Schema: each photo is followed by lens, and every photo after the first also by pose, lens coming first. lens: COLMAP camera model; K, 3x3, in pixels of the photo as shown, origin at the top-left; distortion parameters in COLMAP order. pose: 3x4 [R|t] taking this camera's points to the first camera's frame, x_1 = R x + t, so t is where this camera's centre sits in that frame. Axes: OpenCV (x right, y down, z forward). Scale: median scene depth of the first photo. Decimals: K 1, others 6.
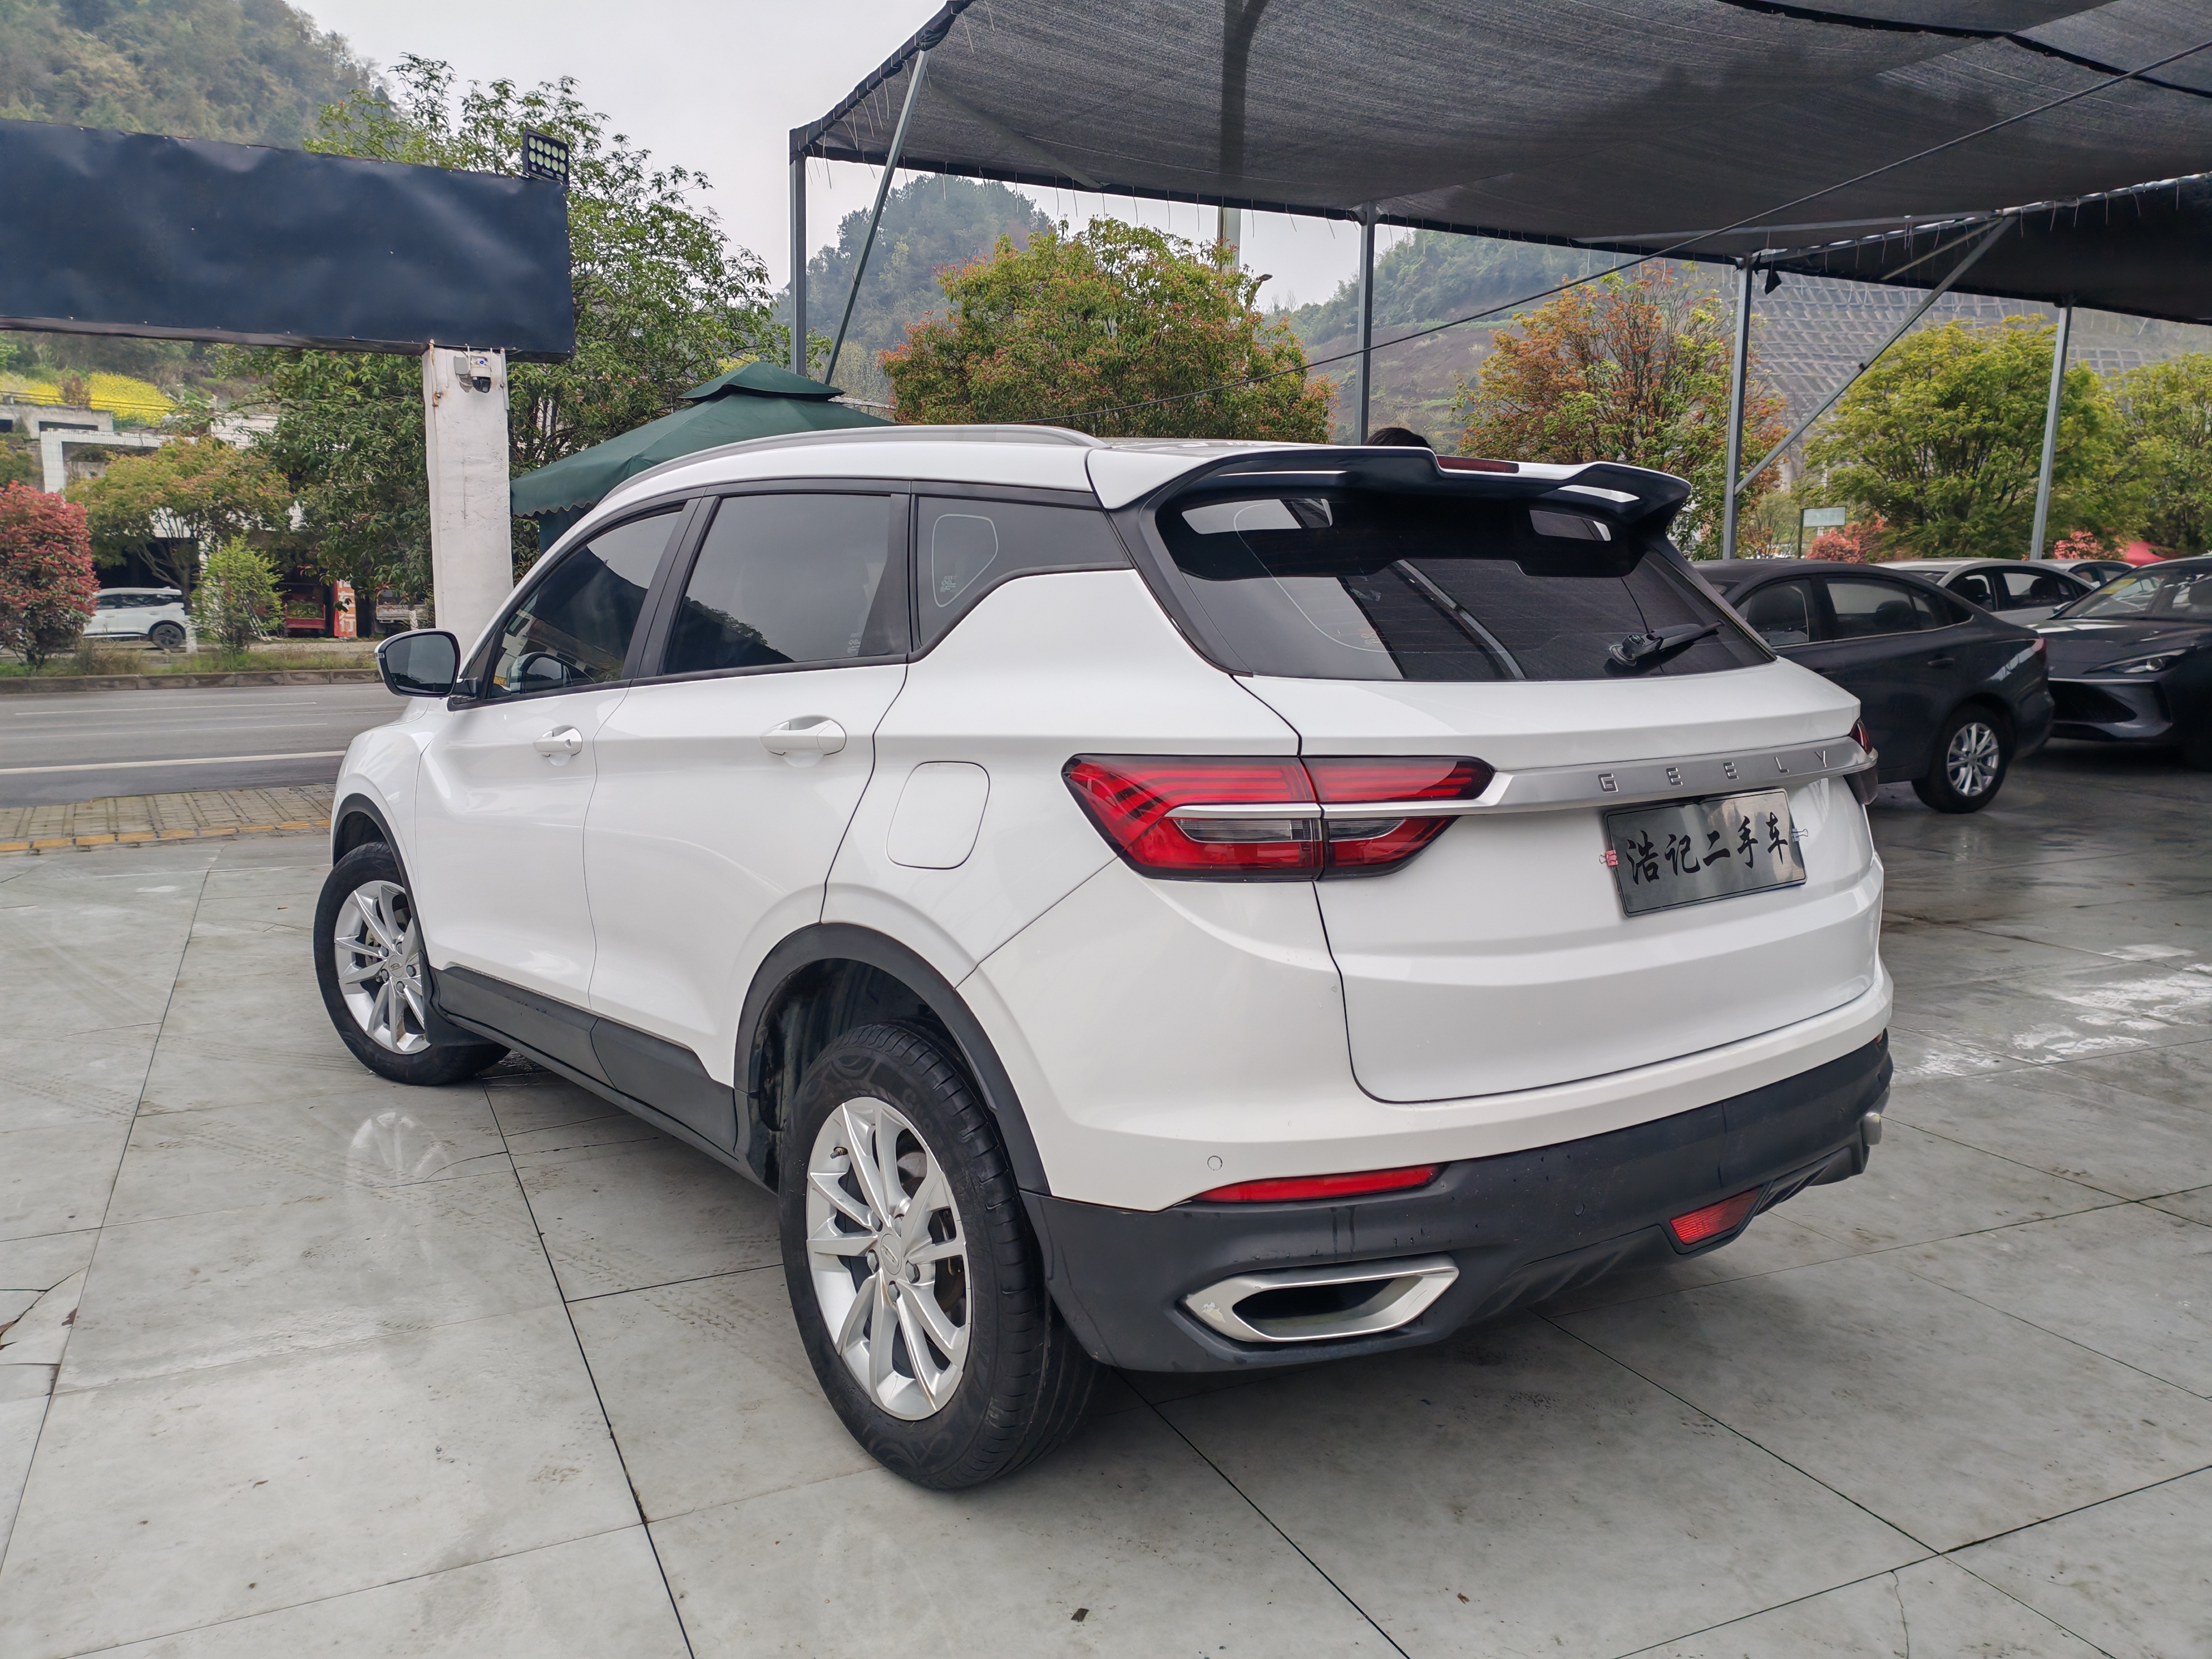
lens RADIAL K [[1698.9, 0, 1038.9], [0, 1698.9, 805.5], [0, 0, 1]] dist [0.066358, -0.038873]
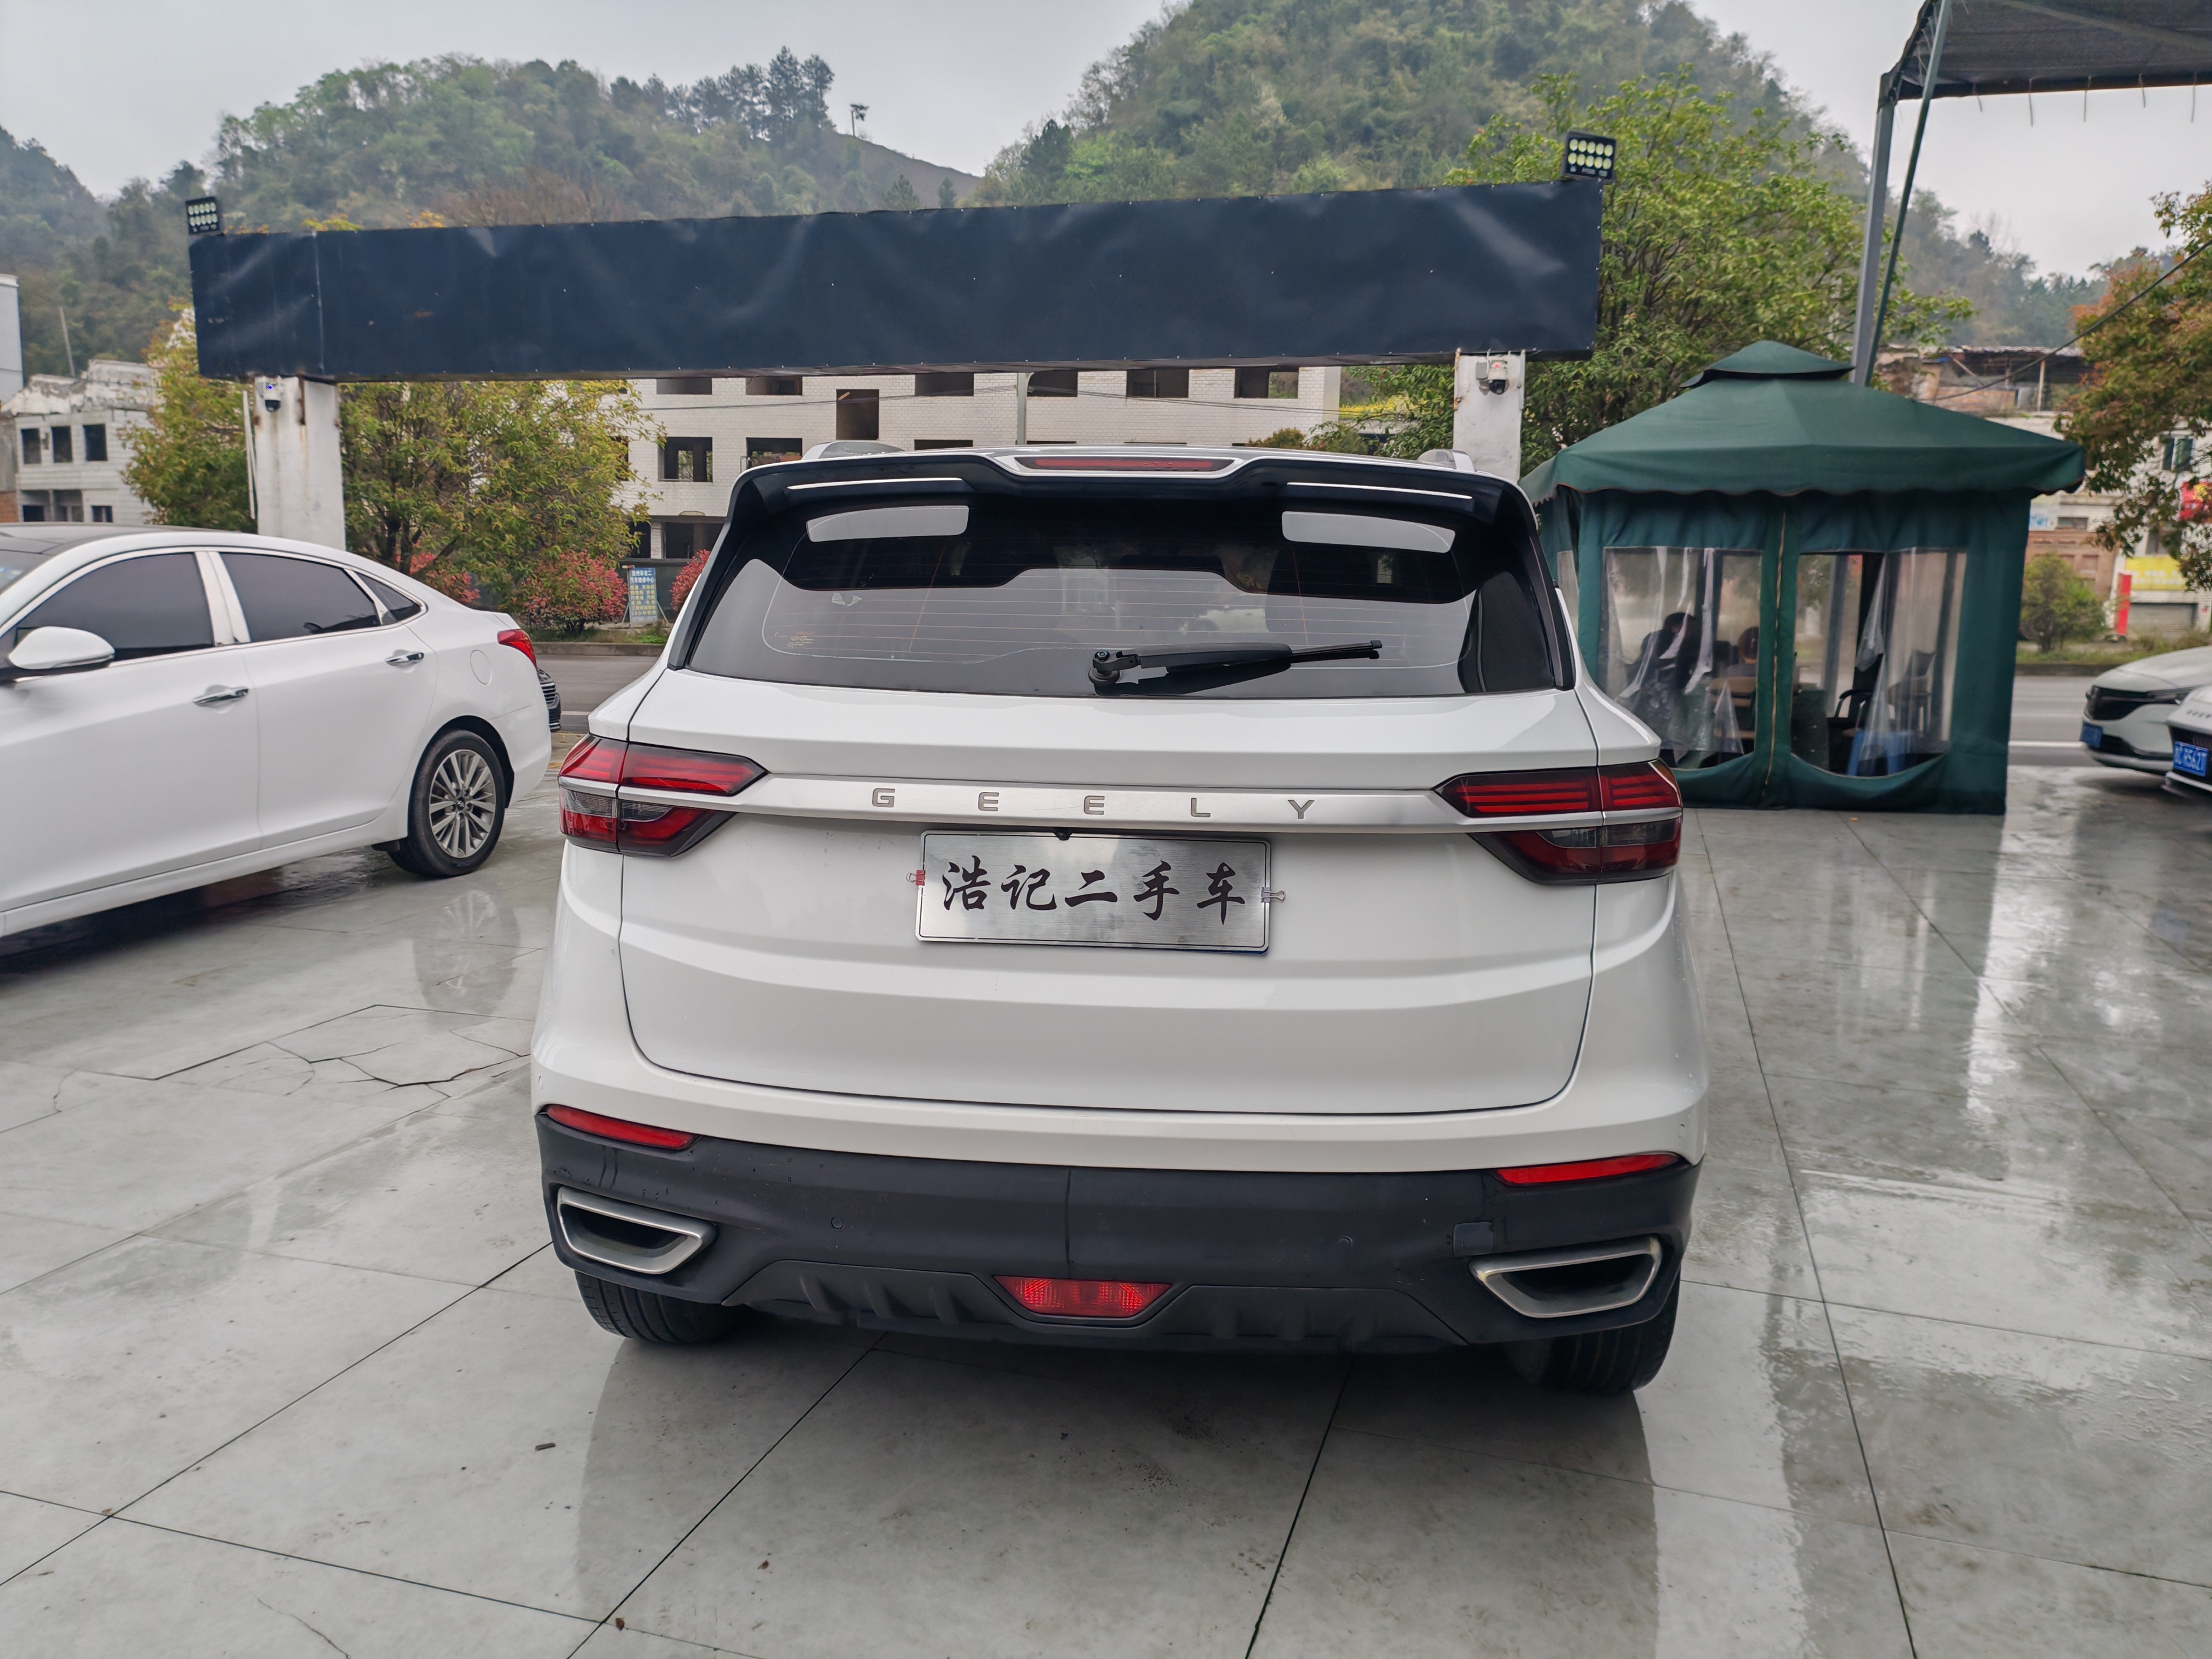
lens RADIAL K [[1698.9, 0, 1116.0], [0, 1698.9, 808.9], [0, 0, 1]] dist [0.066358, -0.038873]
pose [[0.744279, 0.106931, -0.659253, 0.217534], [-0.102697, 0.993684, 0.045234, -0.013080], [0.659926, 0.034037, 0.750559, 0.072209]]
